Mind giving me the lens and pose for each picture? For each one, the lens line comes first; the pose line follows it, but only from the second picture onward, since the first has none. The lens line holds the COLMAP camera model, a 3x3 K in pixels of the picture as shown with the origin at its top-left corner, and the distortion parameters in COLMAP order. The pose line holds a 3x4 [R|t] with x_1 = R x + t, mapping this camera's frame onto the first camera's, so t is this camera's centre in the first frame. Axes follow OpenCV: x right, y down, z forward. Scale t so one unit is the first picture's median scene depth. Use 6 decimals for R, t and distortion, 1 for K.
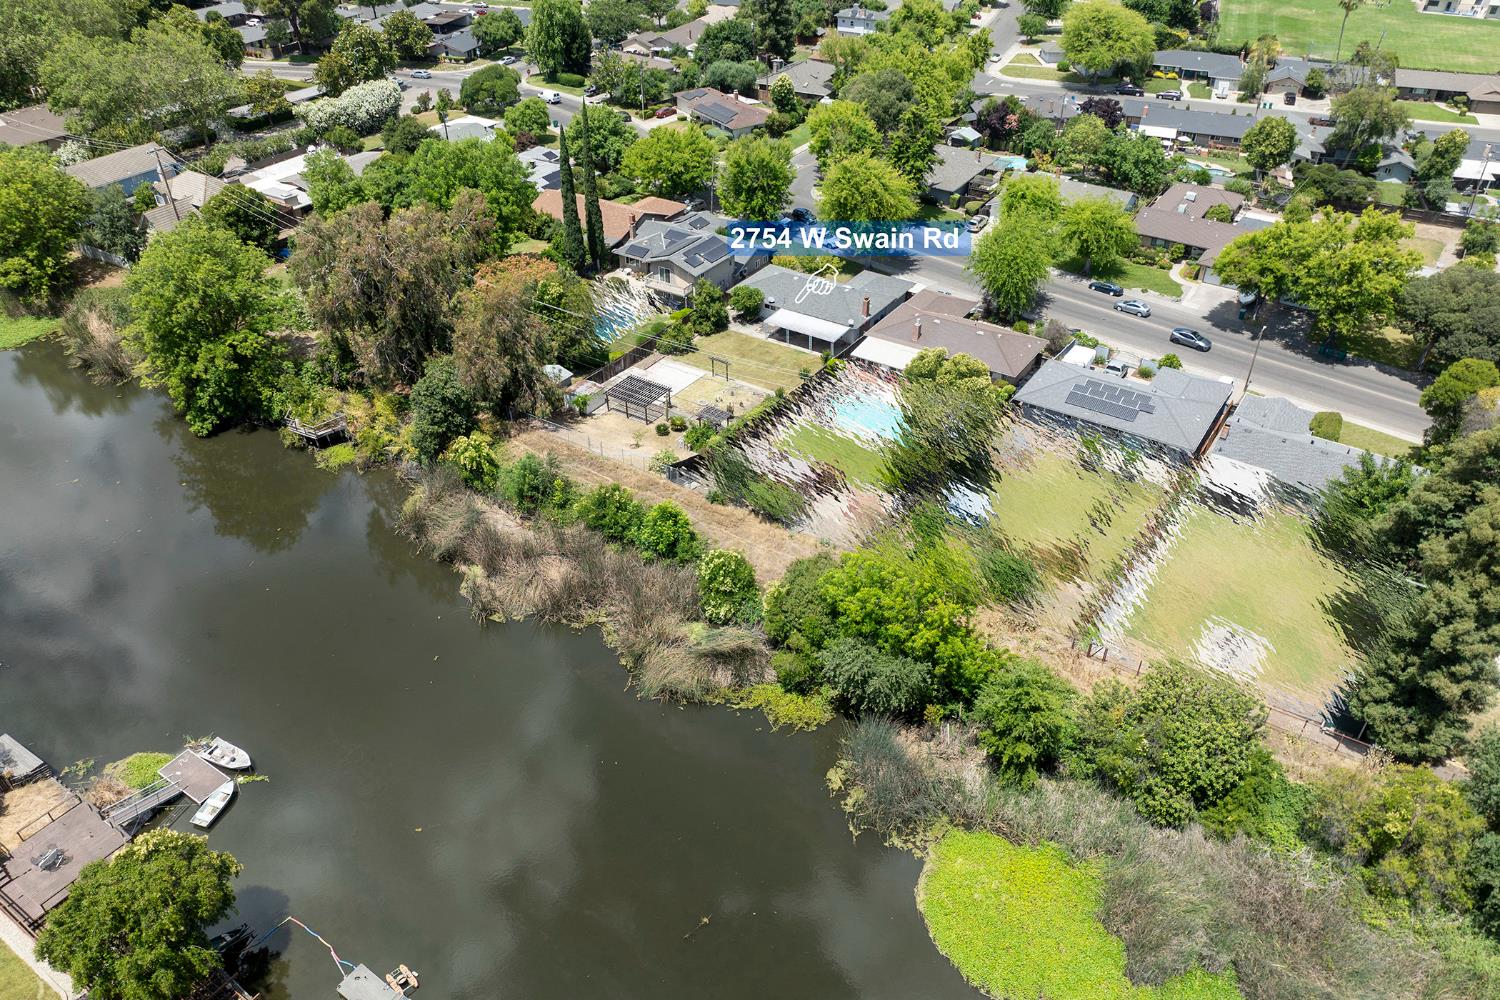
lens RADIAL K [[1093.0, 0, 750.0], [0, 1093.0, 500.0], [0, 0, 1]] dist [-0.008995, 0.001761]
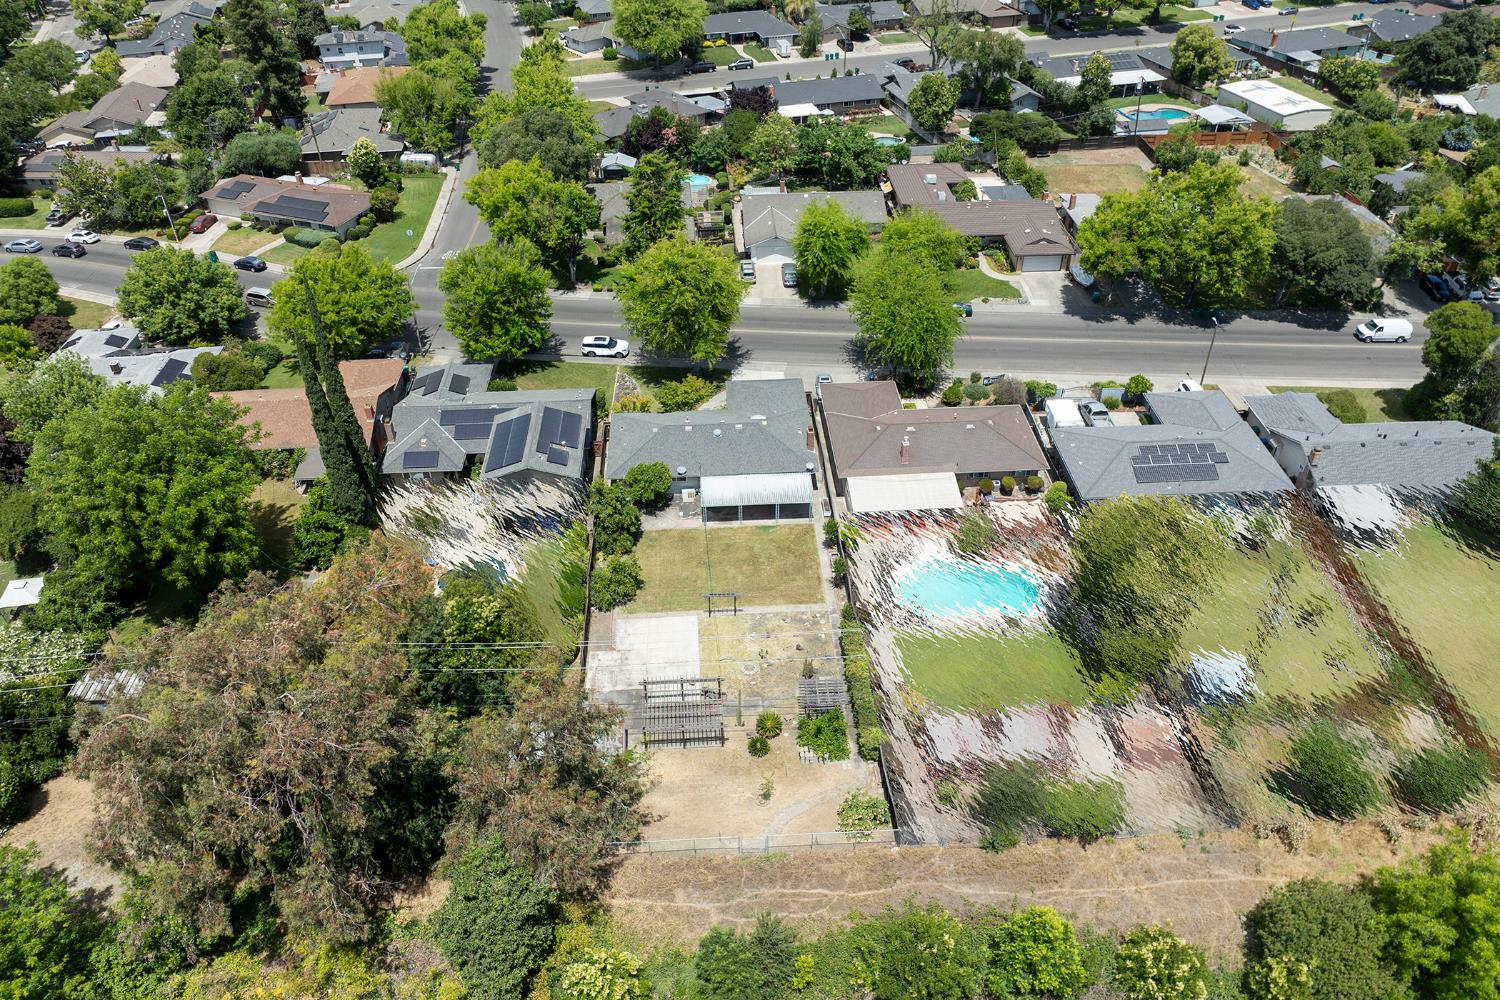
lens RADIAL K [[1037.5, 0, 750.0], [0, 1037.5, 500.0], [0, 0, 1]] dist [-0.010843, -0.000256]
pose [[0.812383, -0.379649, 0.442606, -0.179704], [0.355100, 0.924145, 0.140922, -0.171467], [-0.462533, 0.042687, 0.885574, 0.252318]]
